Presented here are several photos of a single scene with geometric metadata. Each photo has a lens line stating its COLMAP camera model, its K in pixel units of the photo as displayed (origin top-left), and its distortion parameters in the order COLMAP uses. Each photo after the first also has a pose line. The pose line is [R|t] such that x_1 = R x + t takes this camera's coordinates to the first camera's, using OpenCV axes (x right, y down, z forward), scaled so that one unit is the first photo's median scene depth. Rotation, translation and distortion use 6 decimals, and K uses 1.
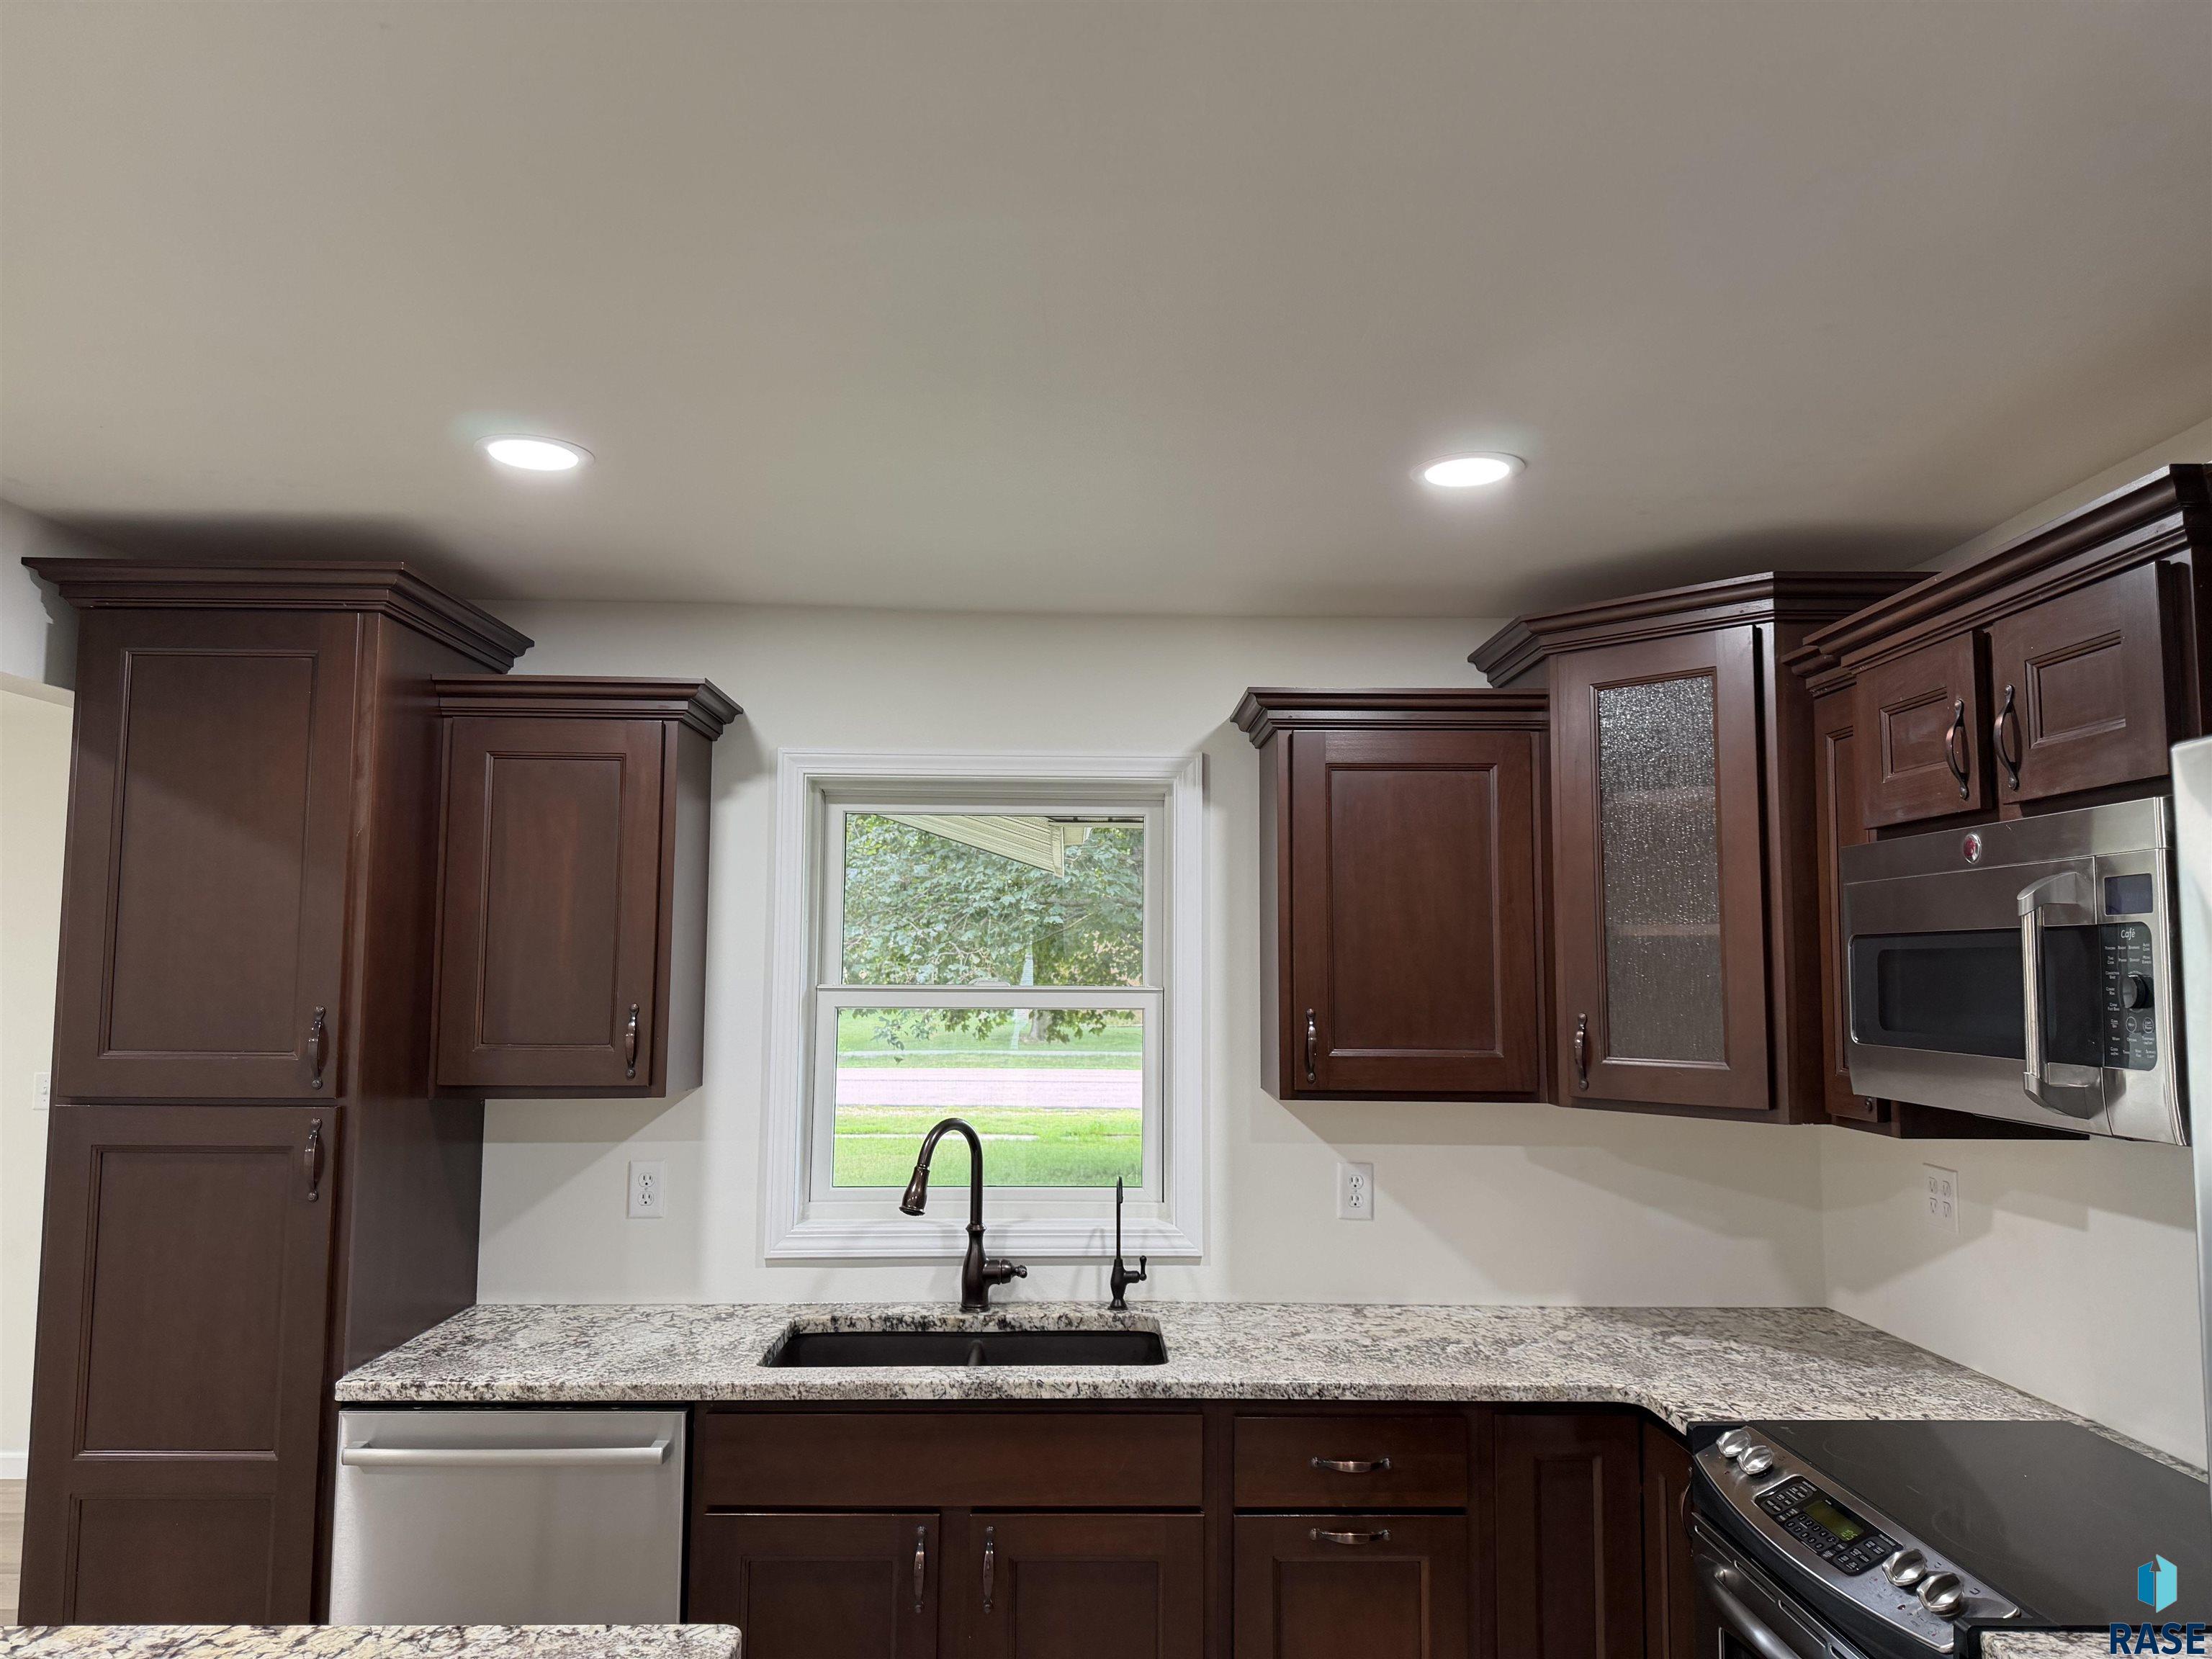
lens RADIAL K [[1558.4, 0, 1106.9], [0, 1558.4, 815.8], [0, 0, 1]] dist [0.040351, -0.034782]
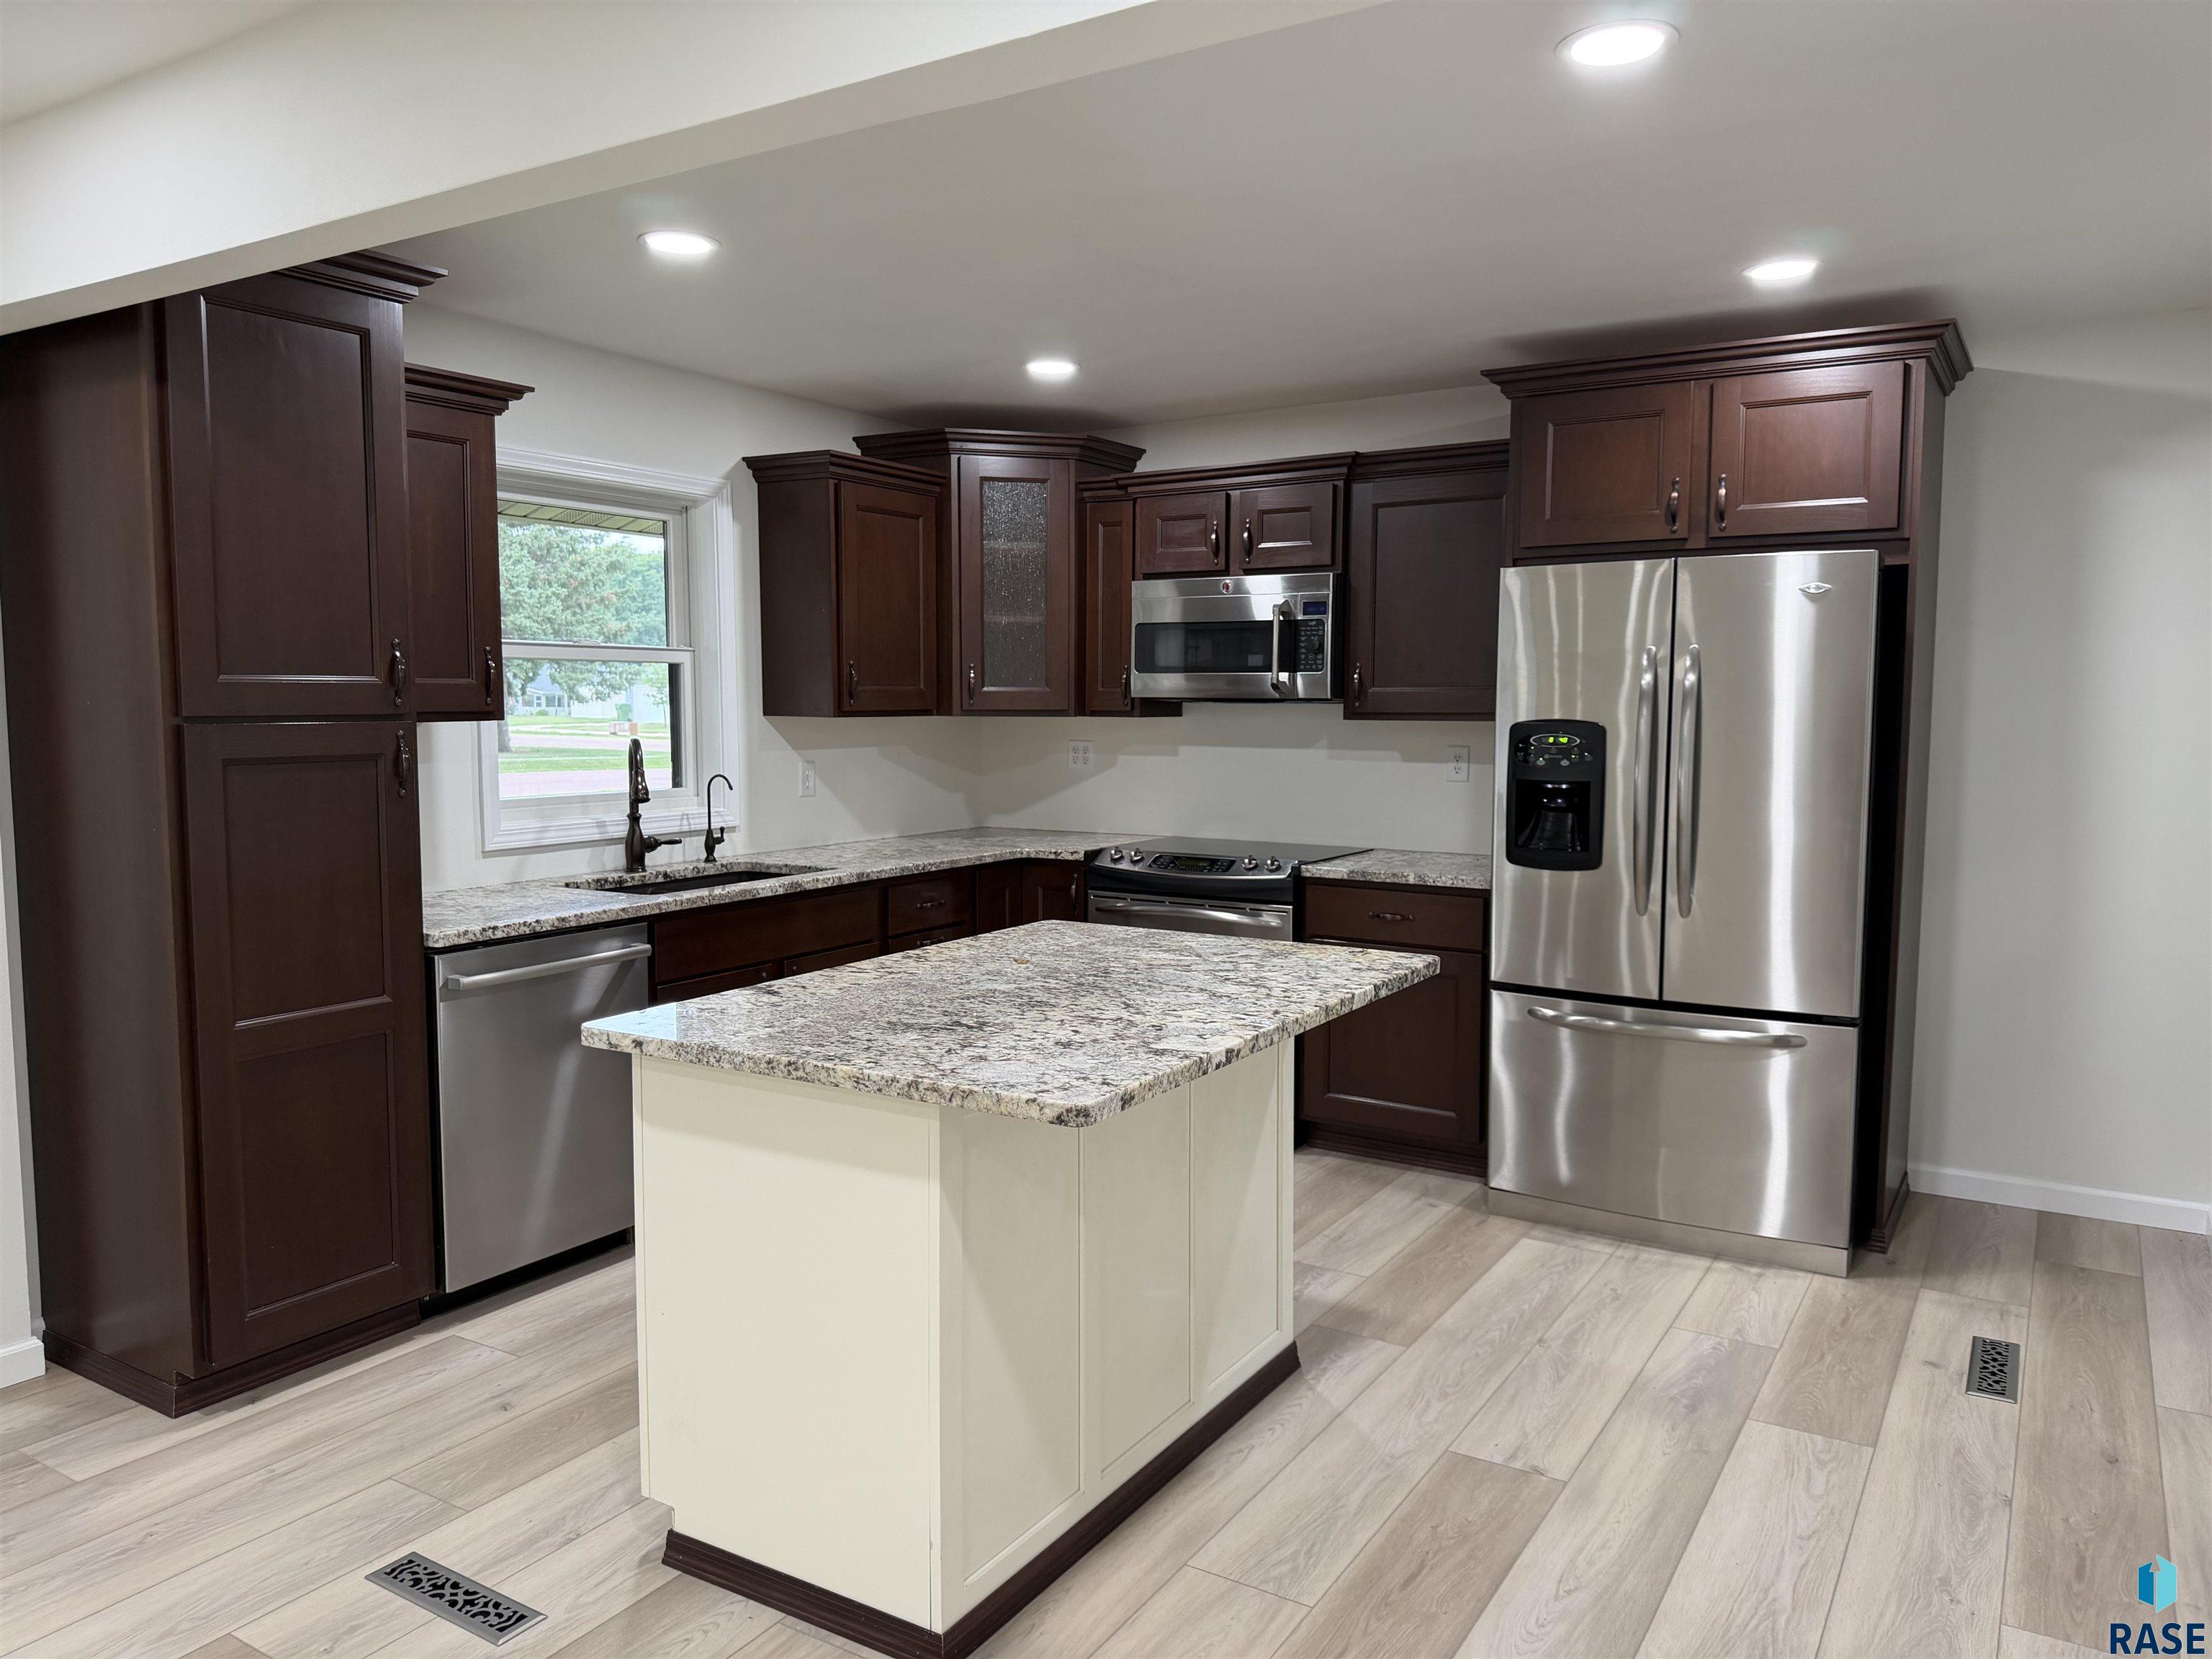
lens RADIAL K [[1558.4, 0, 1104.8], [0, 1558.4, 832.9], [0, 0, 1]] dist [0.040351, -0.034782]
pose [[0.539797, -0.078610, 0.838117, -1.056302], [-0.081967, 0.985991, 0.145272, 0.041264], [-0.837795, -0.147115, 0.525791, -0.095880]]
